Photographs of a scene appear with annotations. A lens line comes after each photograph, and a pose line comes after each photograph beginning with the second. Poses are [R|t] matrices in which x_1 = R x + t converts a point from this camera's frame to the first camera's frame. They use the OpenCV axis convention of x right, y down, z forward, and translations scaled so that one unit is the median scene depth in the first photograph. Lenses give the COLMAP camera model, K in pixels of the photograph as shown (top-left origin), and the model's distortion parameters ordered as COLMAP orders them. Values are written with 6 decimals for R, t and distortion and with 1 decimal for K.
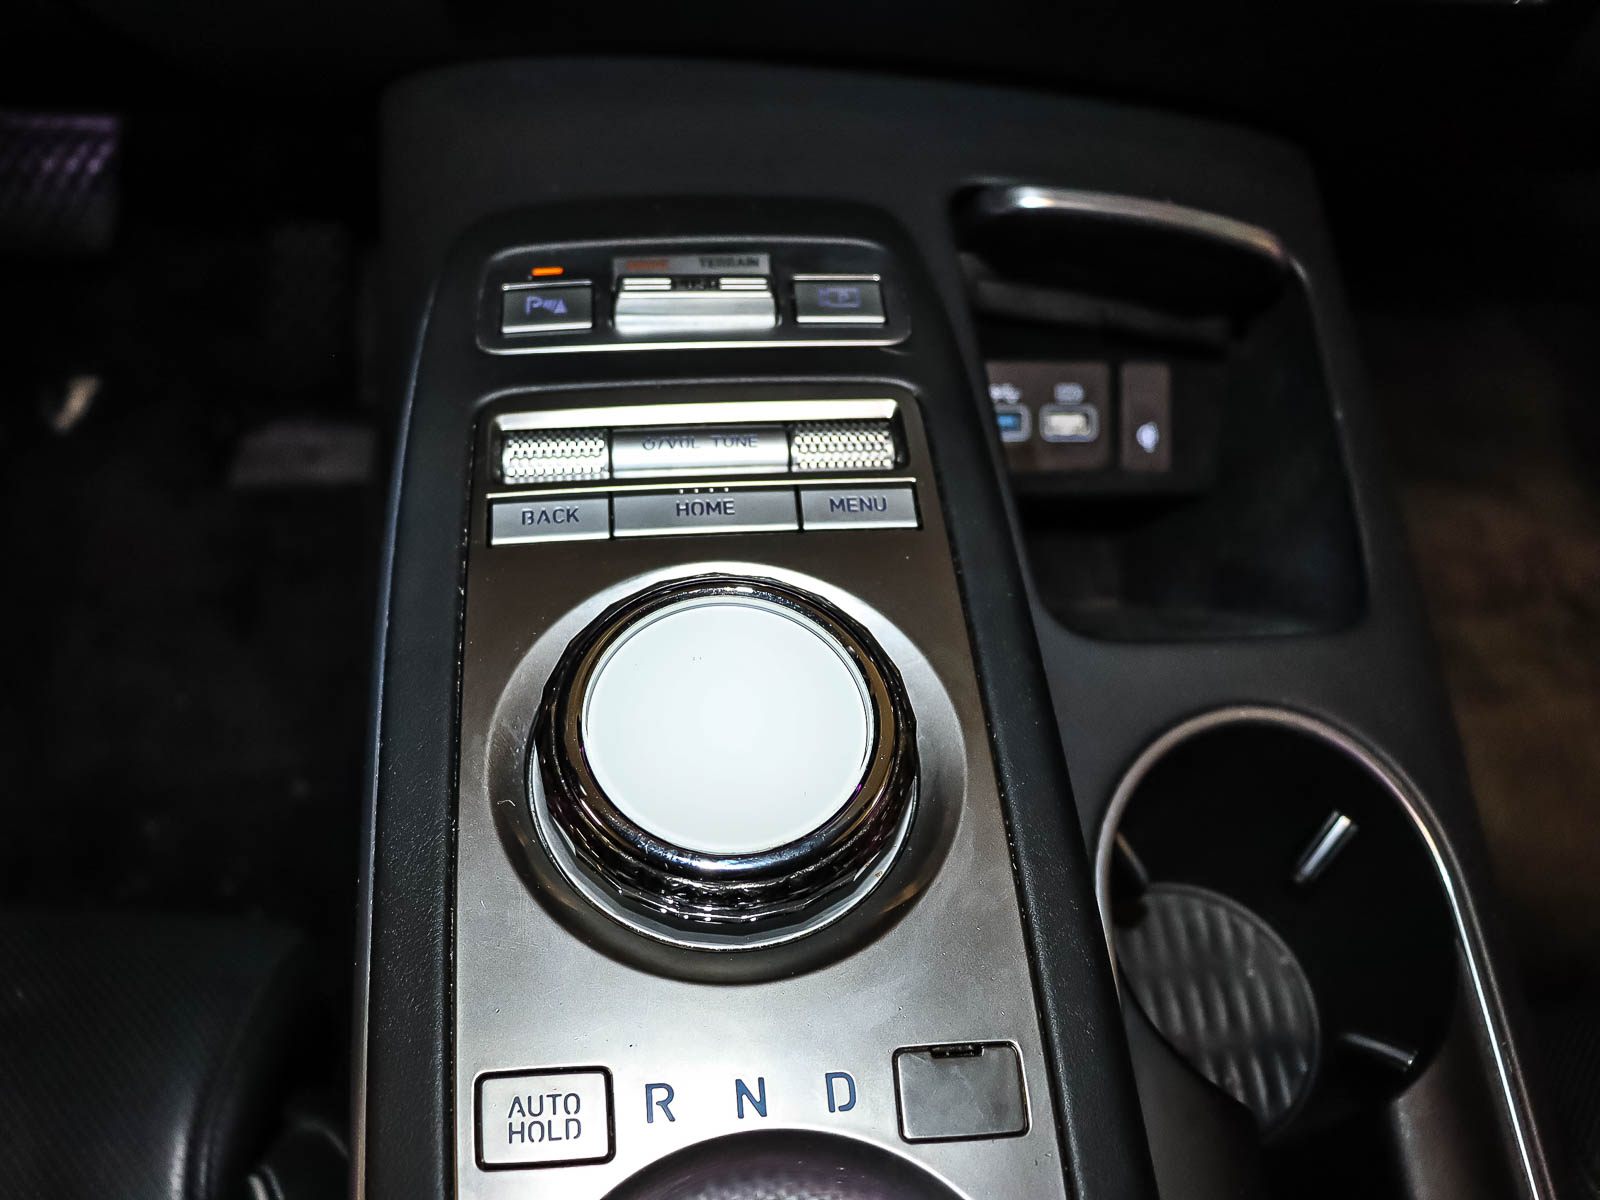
lens RADIAL K [[1478.5, 0, 800.0], [0, 1478.5, 600.0], [0, 0, 1]] dist [-0.187057, 0.171481]
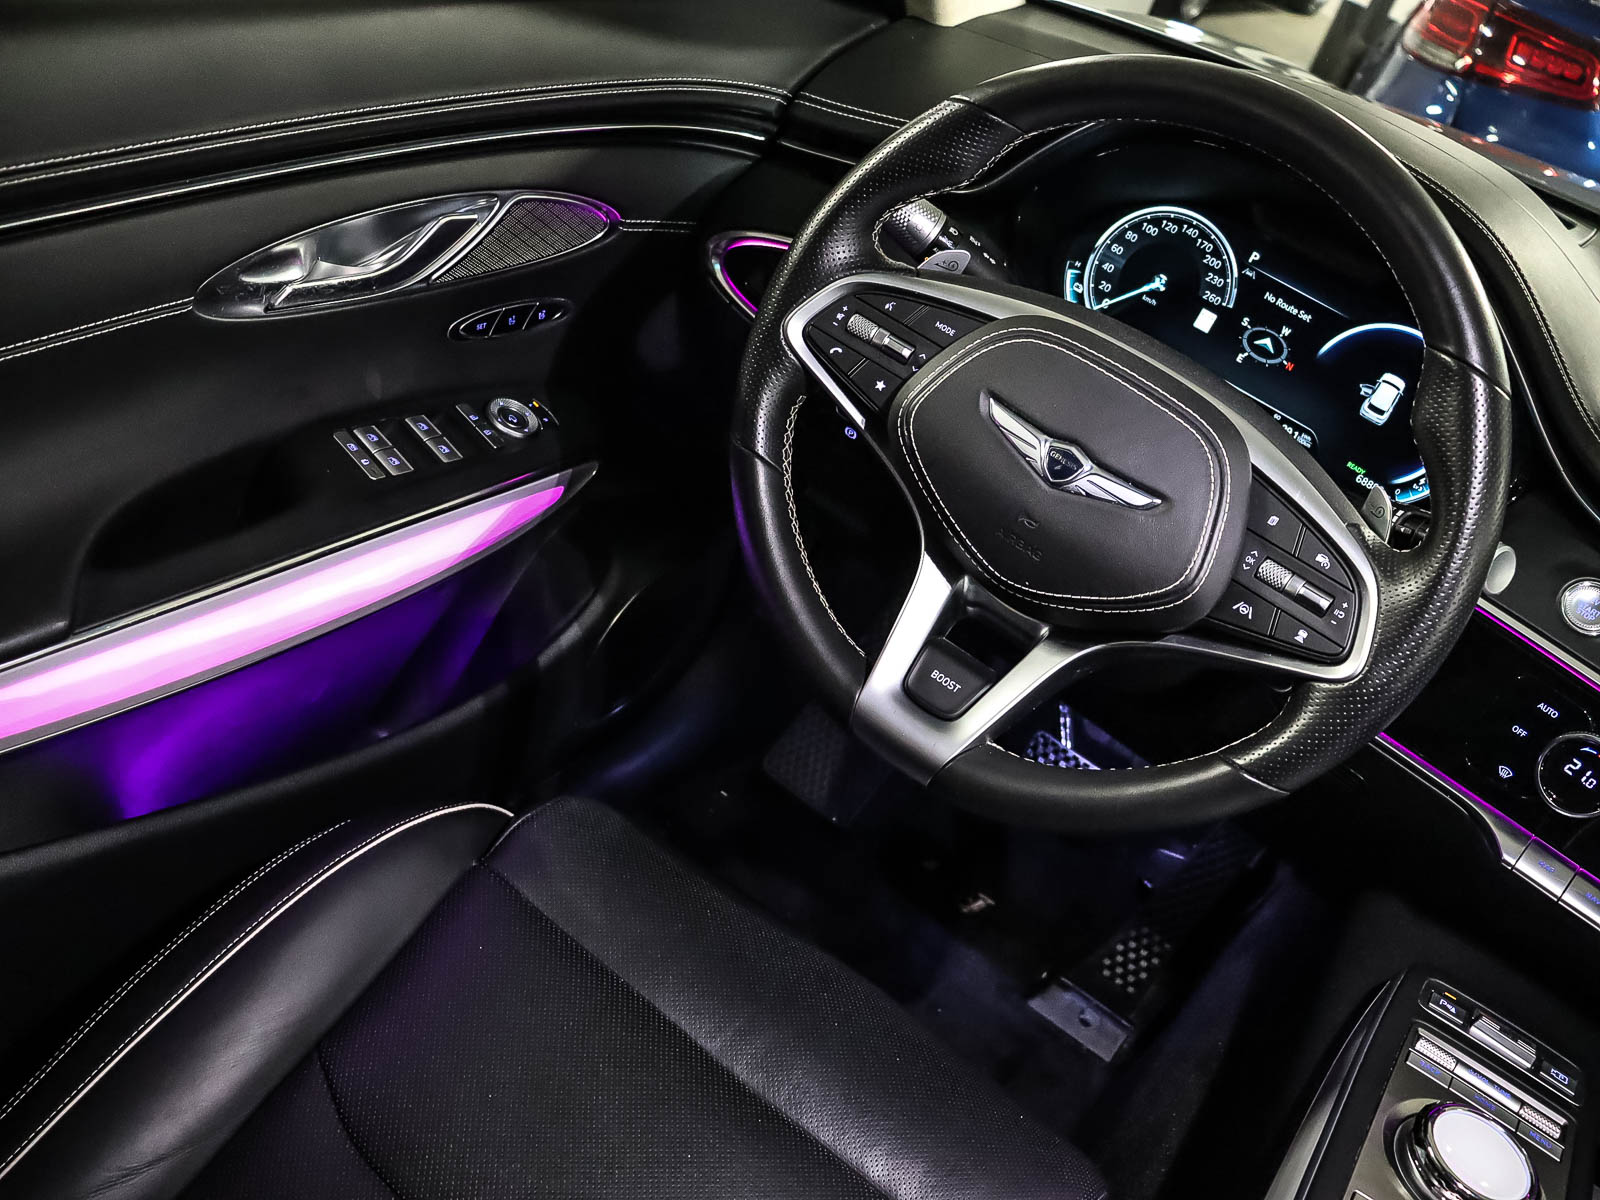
lens RADIAL K [[1478.5, 0, 800.0], [0, 1478.5, 600.0], [0, 0, 1]] dist [-0.187057, 0.171481]
pose [[0.755828, 0.475937, -0.449674, -0.245093], [-0.636891, 0.693784, -0.336205, 0.808887], [0.151964, 0.540507, 0.827502, -1.488589]]
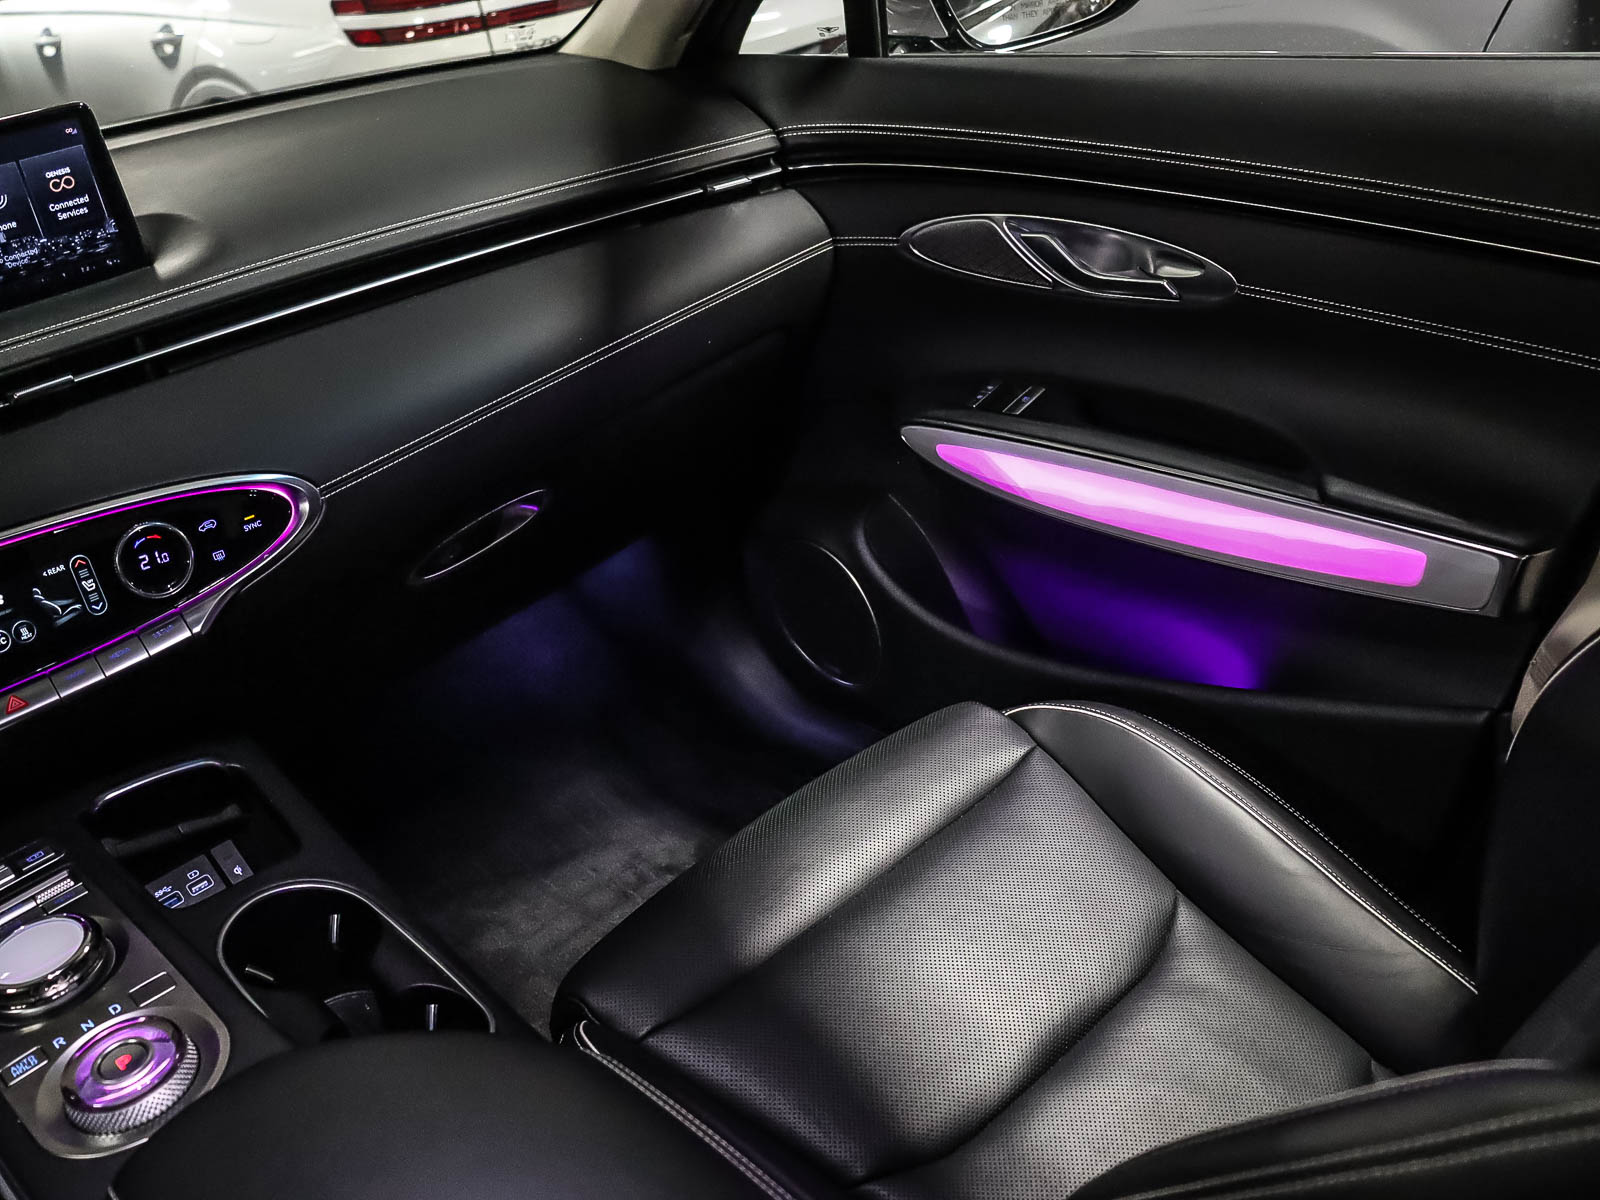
lens RADIAL K [[1478.5, 0, 800.0], [0, 1478.5, 600.0], [0, 0, 1]] dist [-0.187057, 0.171481]
pose [[0.749438, -0.469536, 0.466775, 0.086119], [0.635314, 0.708427, -0.307420, 1.107035], [-0.186332, 0.526941, 0.829225, -1.574777]]
